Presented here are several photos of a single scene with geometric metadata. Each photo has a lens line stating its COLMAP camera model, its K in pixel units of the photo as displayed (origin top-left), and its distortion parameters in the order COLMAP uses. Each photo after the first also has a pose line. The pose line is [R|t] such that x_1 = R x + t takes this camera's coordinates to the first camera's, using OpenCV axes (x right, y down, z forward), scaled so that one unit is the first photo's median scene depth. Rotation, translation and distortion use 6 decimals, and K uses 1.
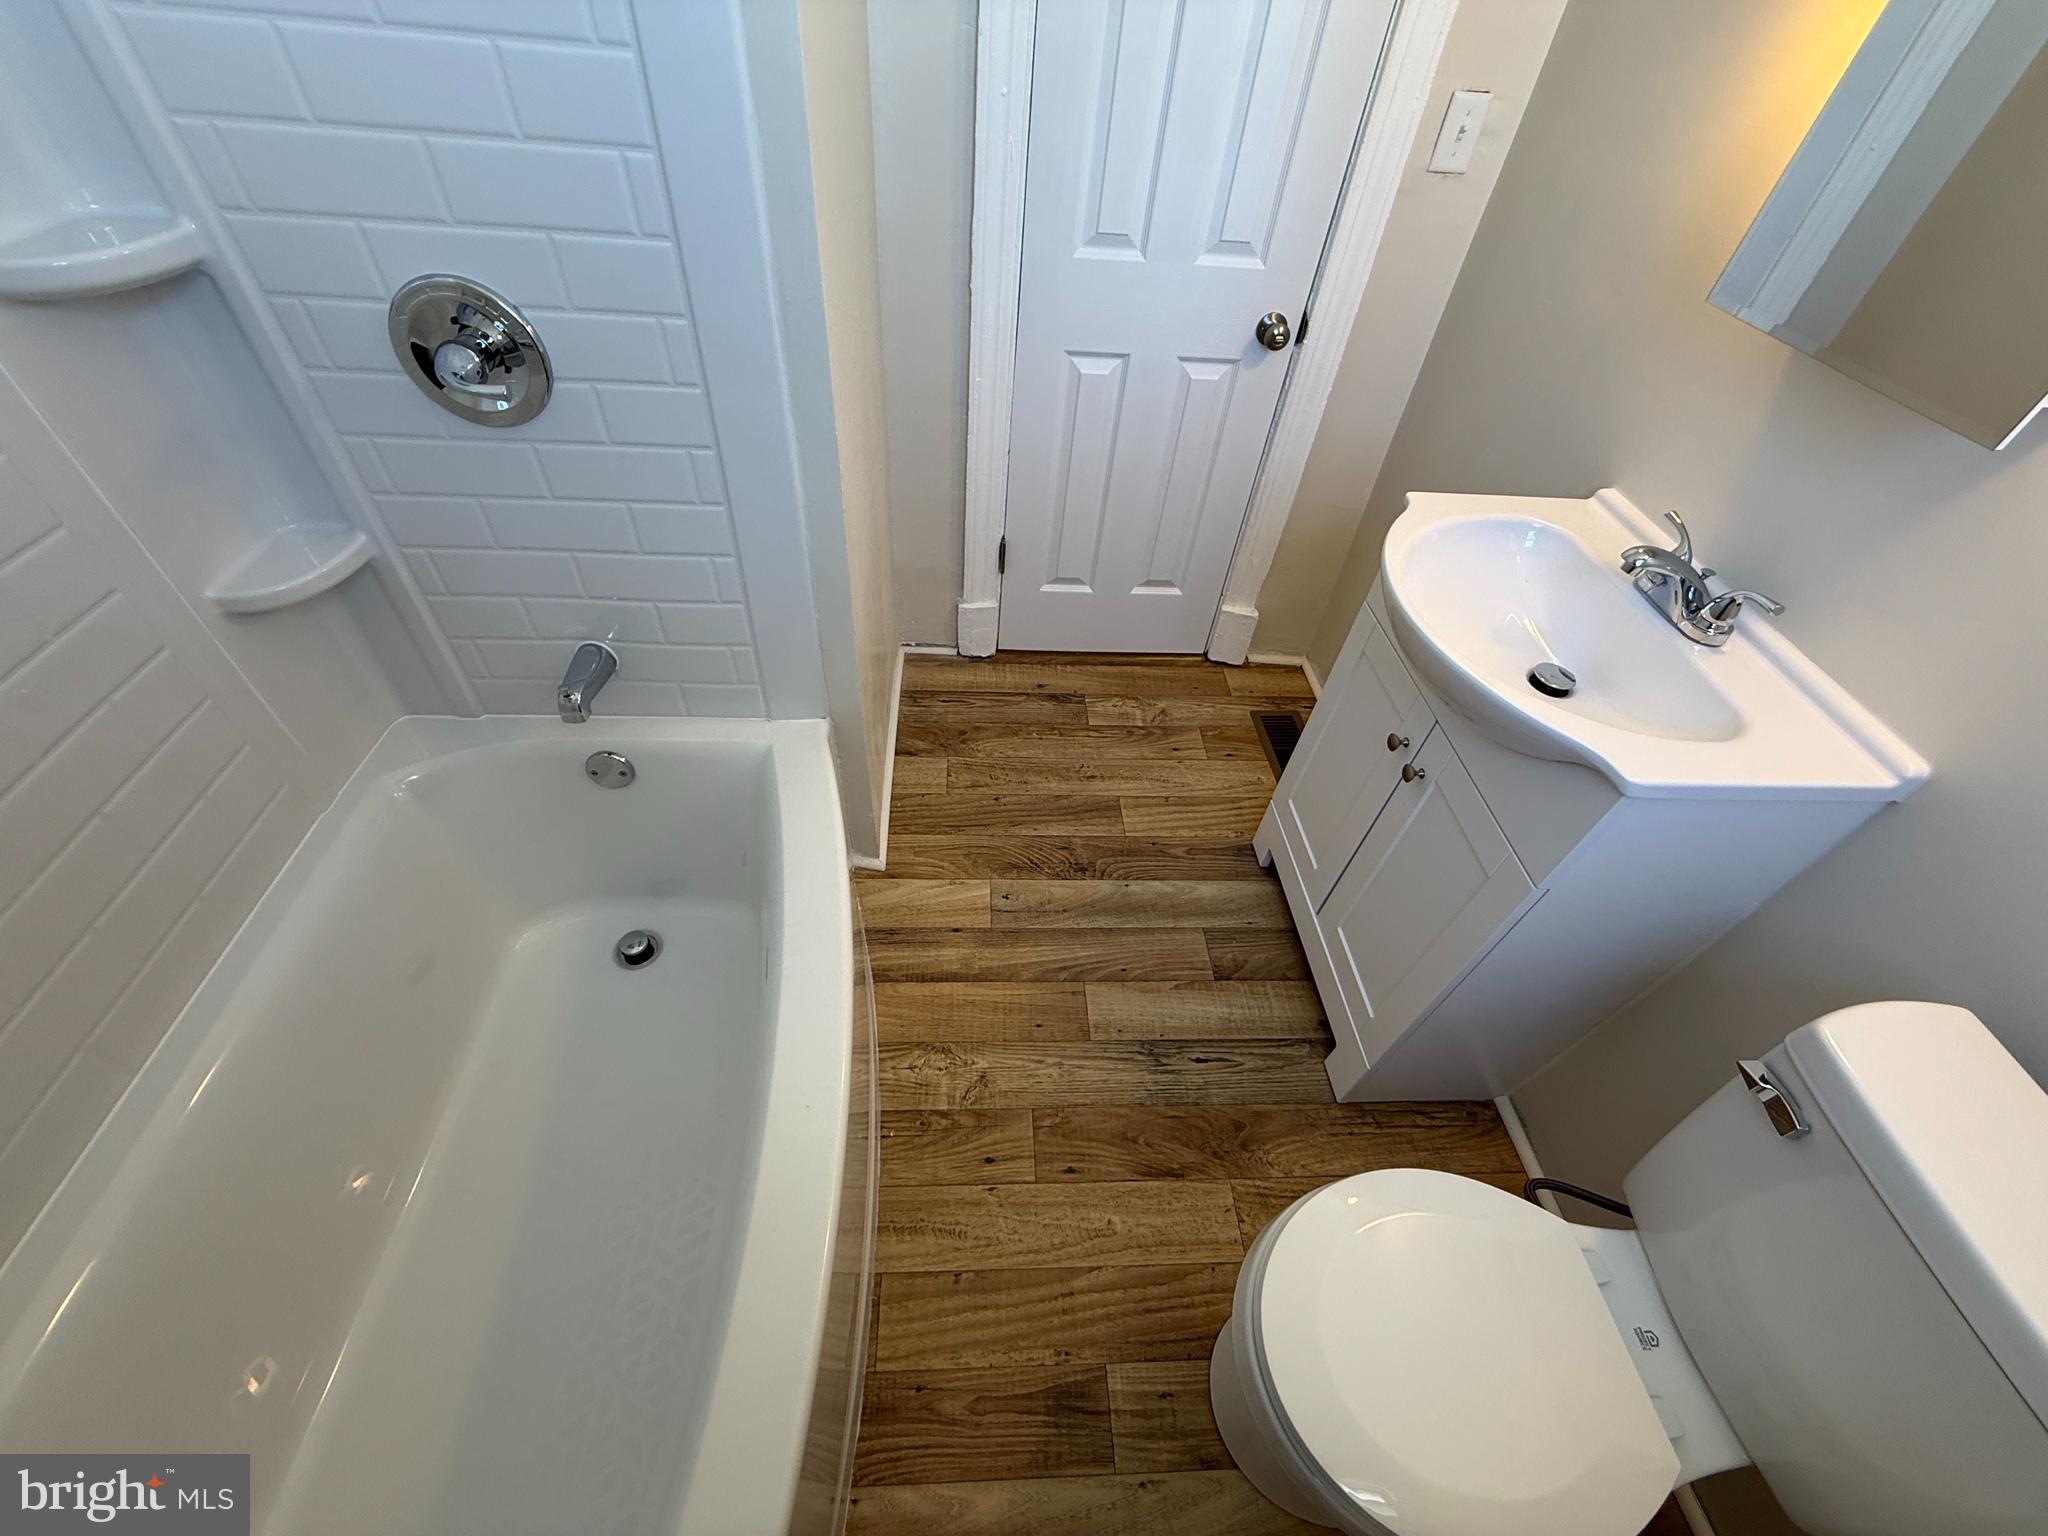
lens RADIAL K [[816.2, 0, 1017.1], [0, 816.2, 770.1], [0, 0, 1]] dist [-0.000929, 0.000425]
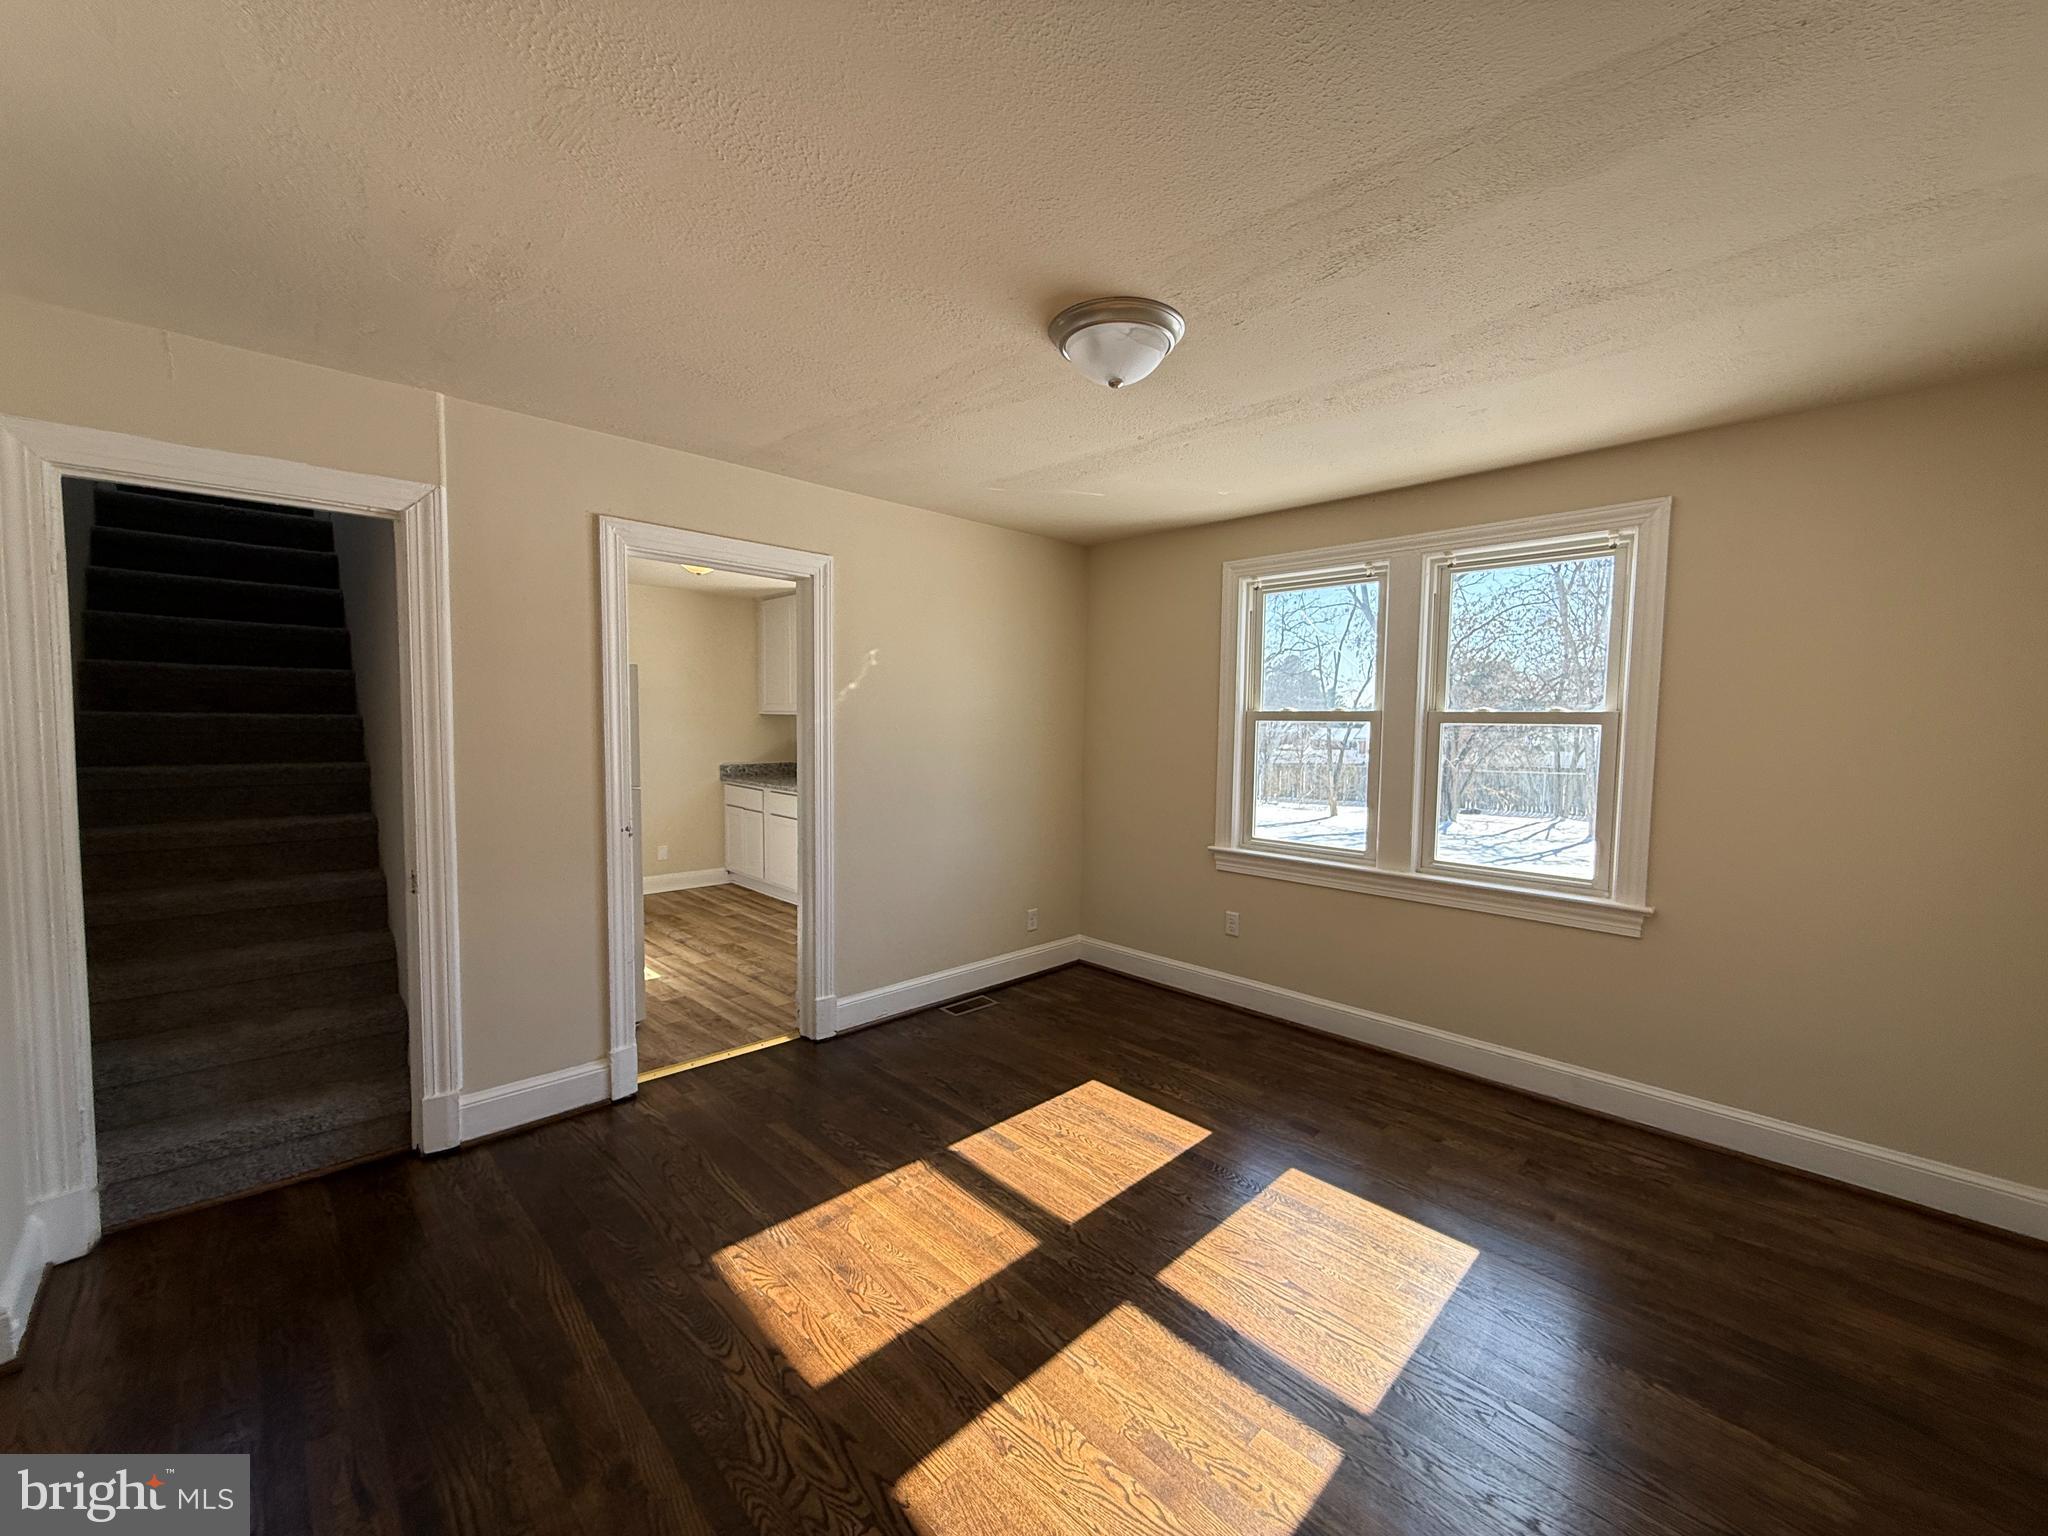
lens RADIAL K [[822.6, 0, 1021.9], [0, 822.6, 770.6], [0, 0, 1]] dist [0.001452, 0.000029]
pose [[-0.669096, -0.111895, 0.734704, -2.976320], [0.506201, 0.655197, 0.560783, -1.329486], [-0.544125, 0.747126, -0.381748, 1.031496]]
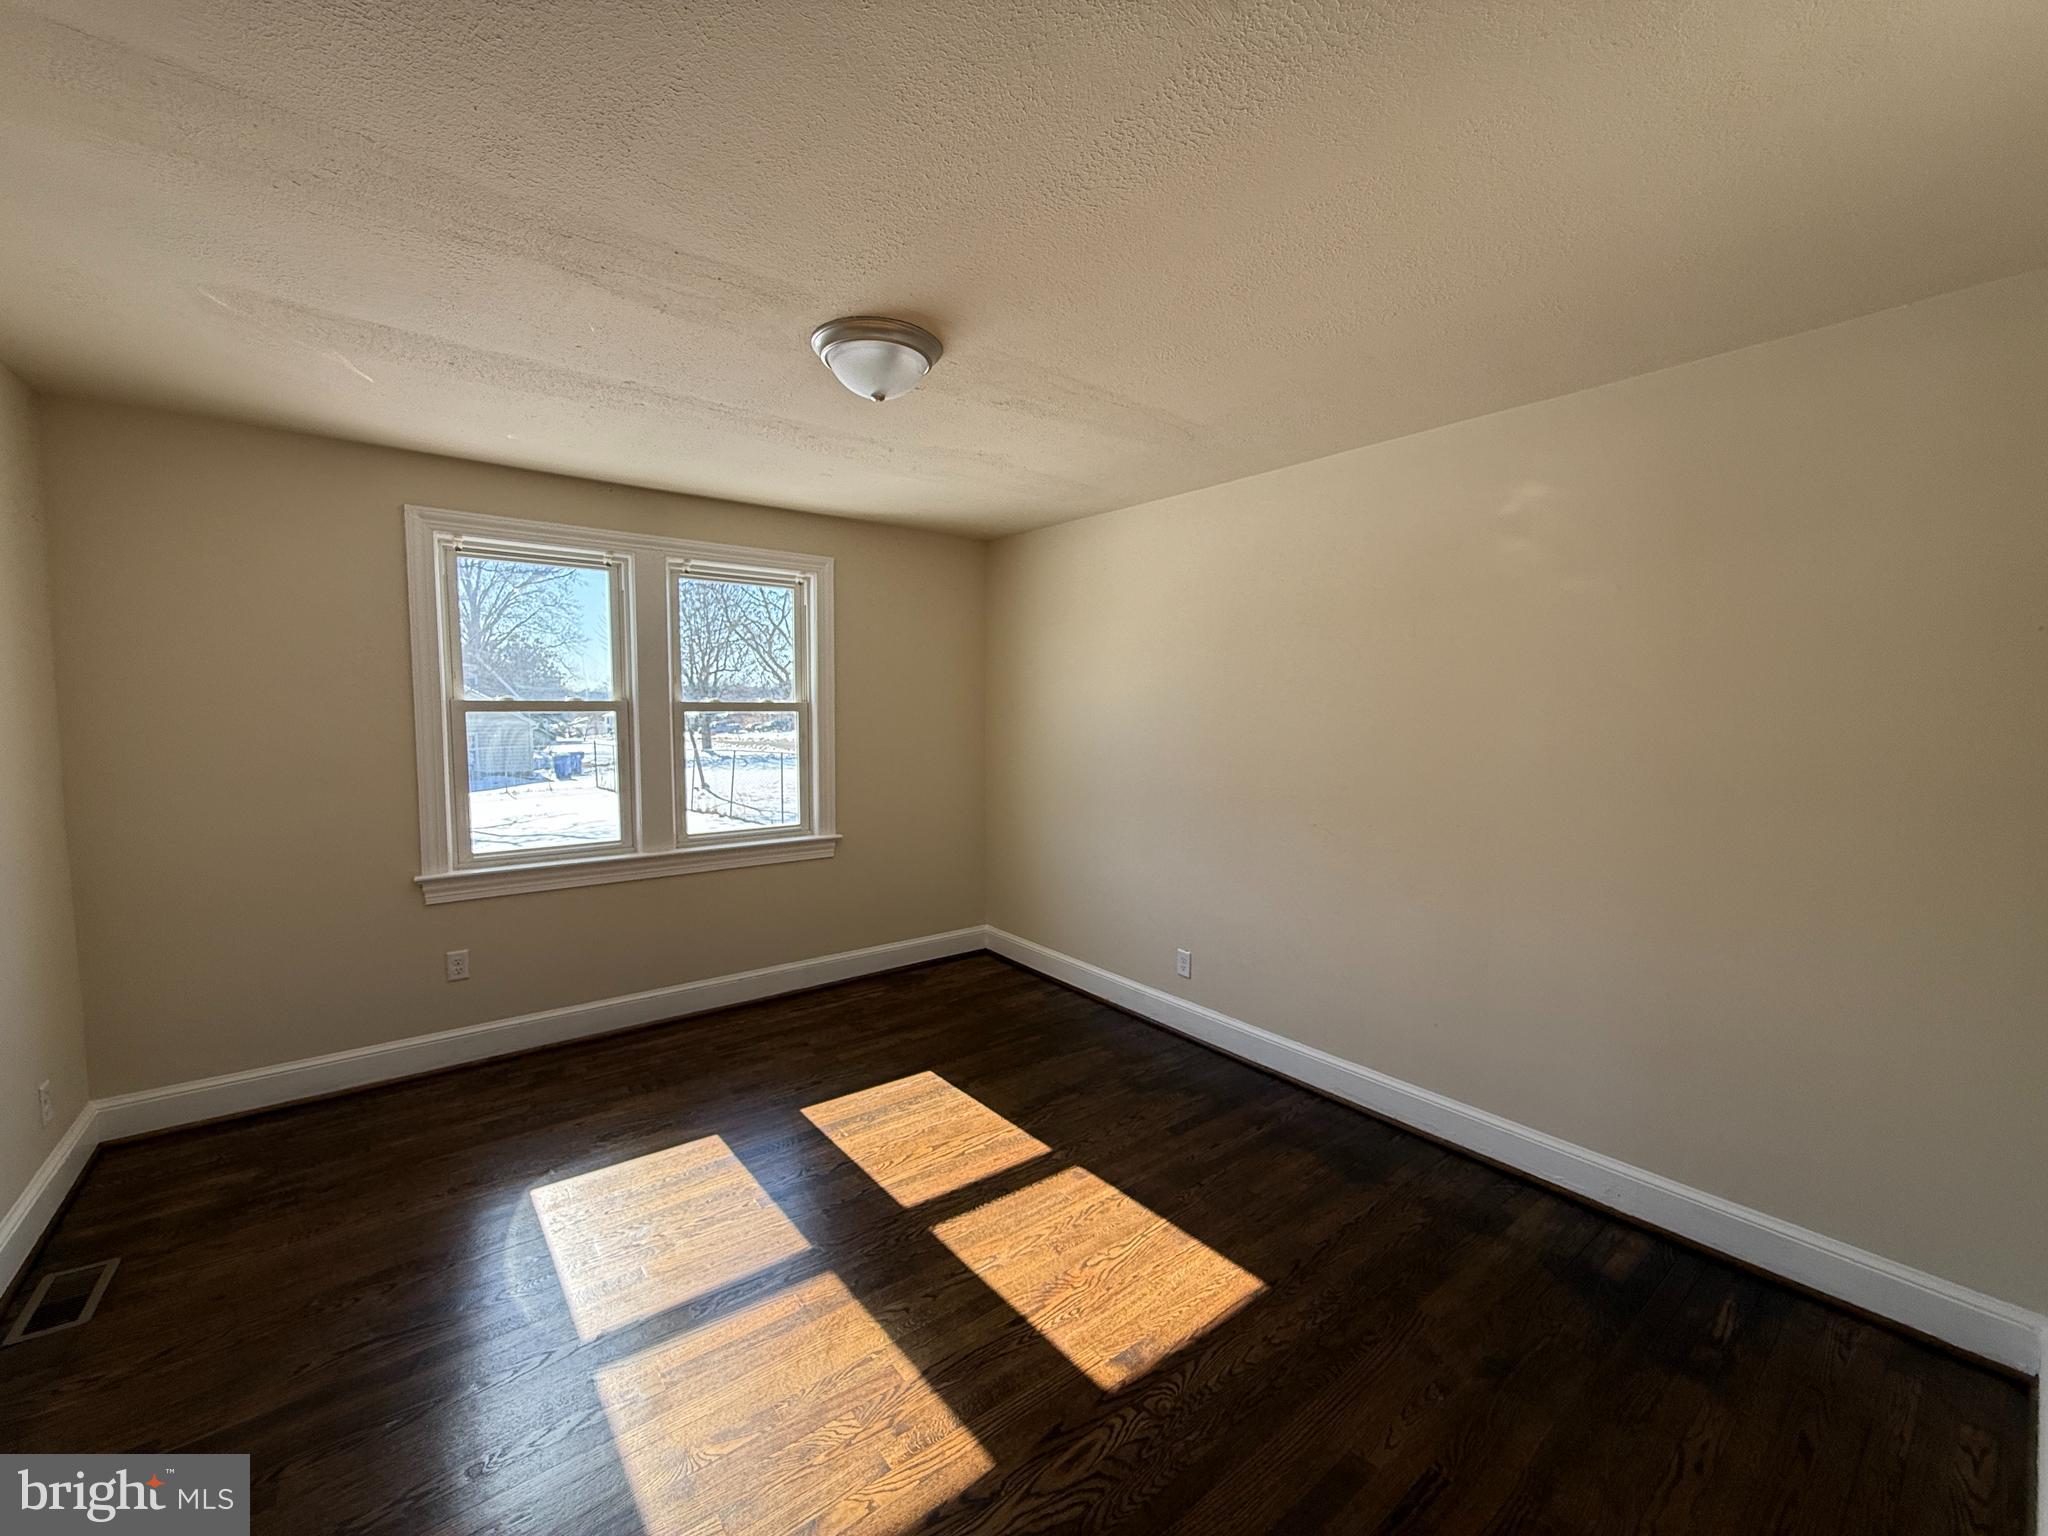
lens RADIAL K [[819.3, 0, 1019.2], [0, 819.3, 770.0], [0, 0, 1]] dist [0.002575, 0.000509]
pose [[-0.806218, -0.014678, -0.591437, -1.405334], [-0.464206, 0.635459, 0.617013, -1.484884], [0.366777, 0.771995, -0.519132, 1.269641]]
